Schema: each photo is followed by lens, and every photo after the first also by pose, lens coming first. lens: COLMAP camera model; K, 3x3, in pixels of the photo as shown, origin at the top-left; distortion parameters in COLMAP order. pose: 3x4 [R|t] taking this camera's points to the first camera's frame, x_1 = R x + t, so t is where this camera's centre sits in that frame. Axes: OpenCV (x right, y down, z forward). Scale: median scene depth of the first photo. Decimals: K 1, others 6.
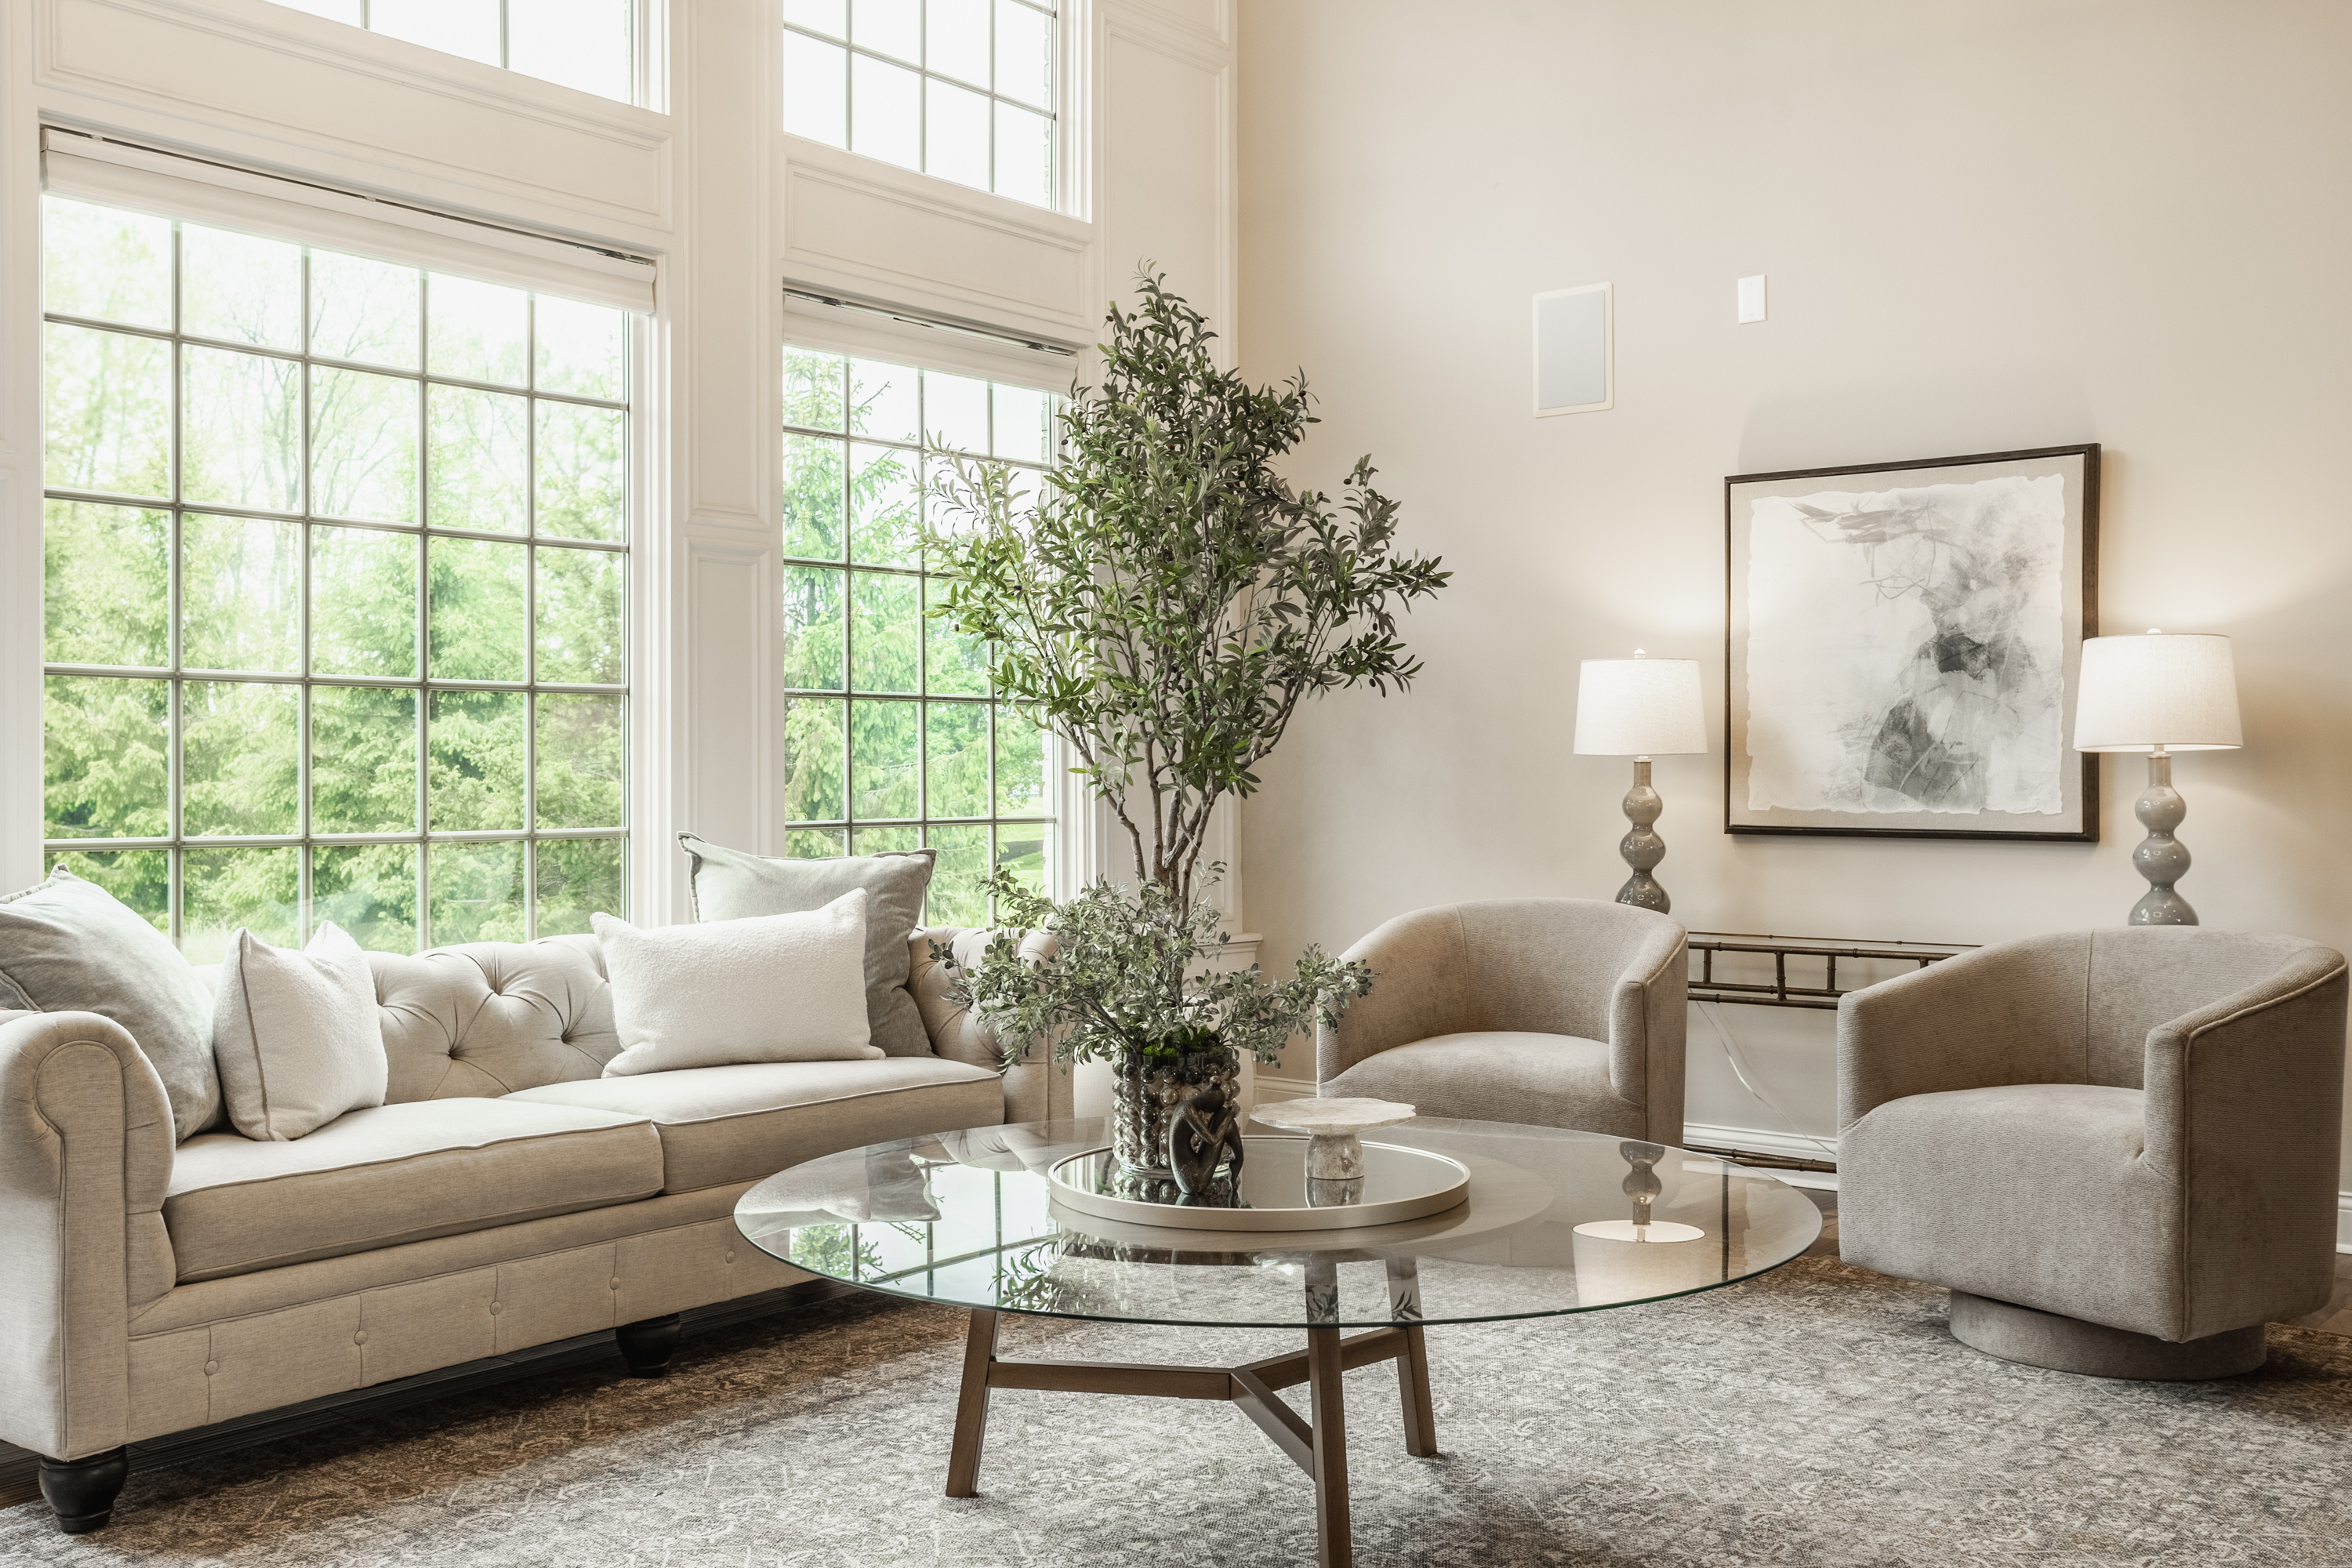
lens RADIAL K [[2223.9, 0, 1165.5], [0, 2223.9, 776.7], [0, 0, 1]] dist [0.059244, 0.002468]
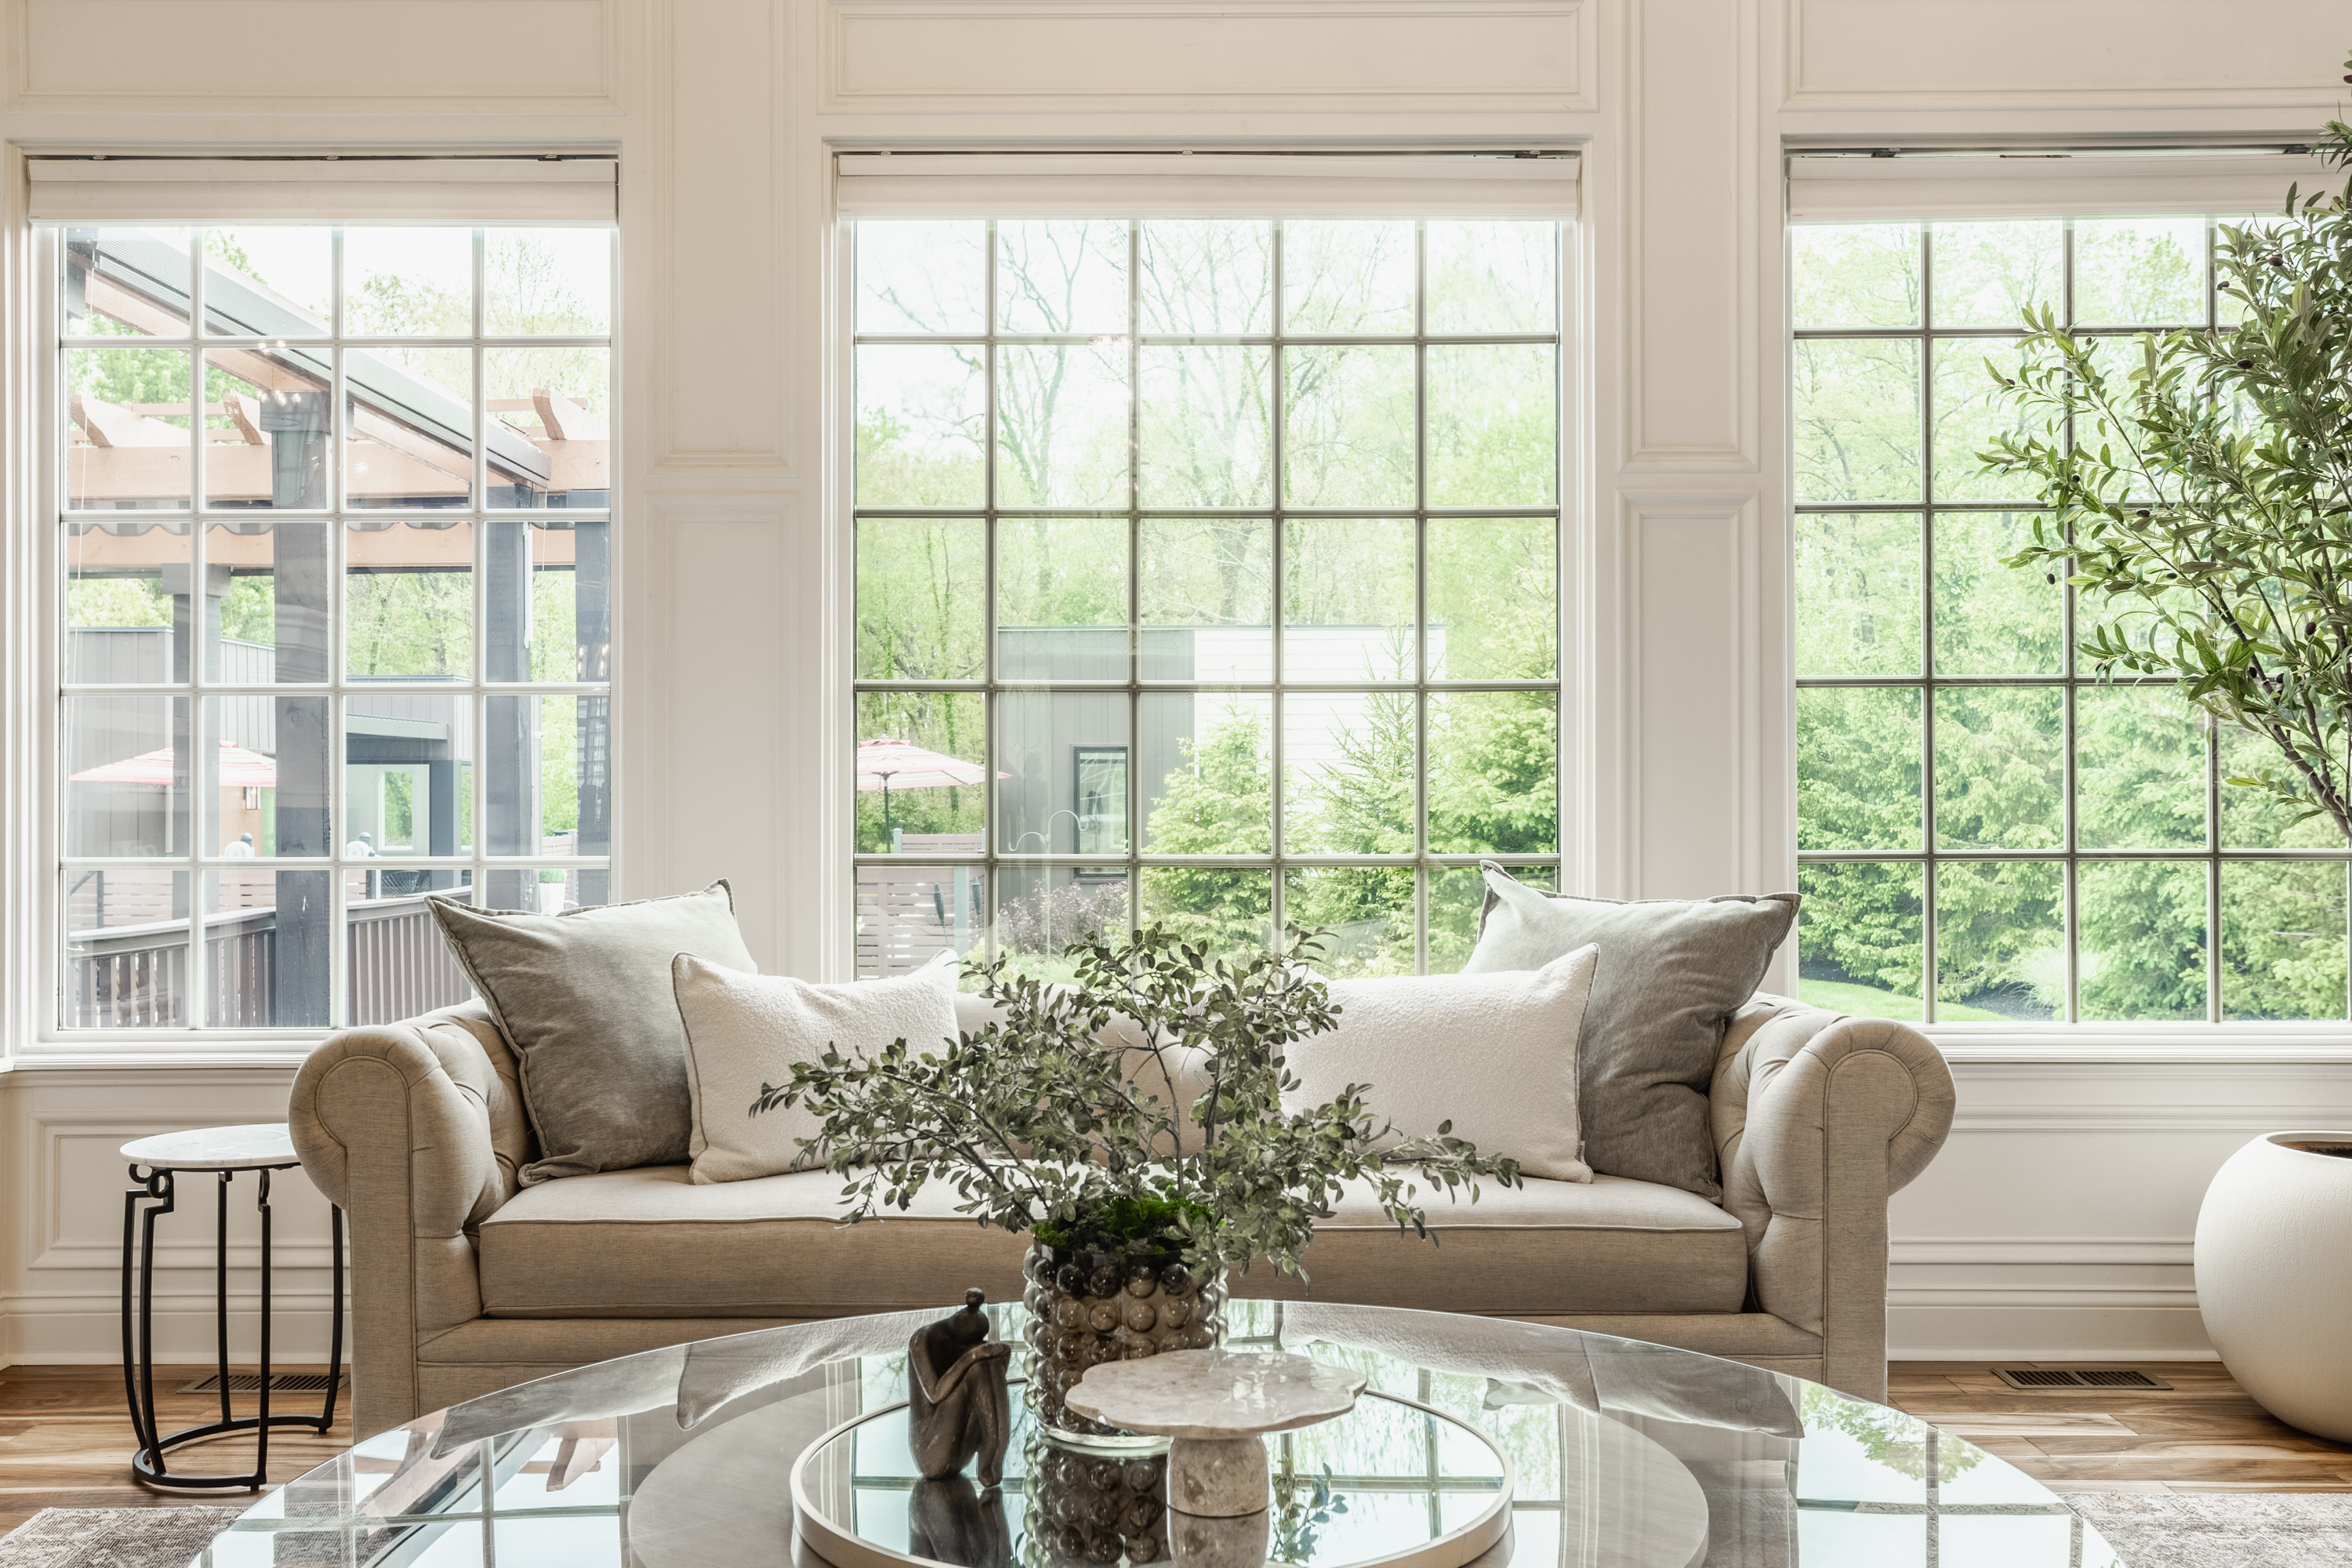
lens RADIAL K [[2244.2, 0, 1178.5], [0, 2244.2, 797.7], [0, 0, 1]] dist [0.001842, -0.004166]
pose [[0.642842, 0.001956, -0.765996, 0.302219], [-0.000114, 0.999997, 0.002458, 0.000113], [0.765998, -0.001493, 0.642841, 0.375493]]
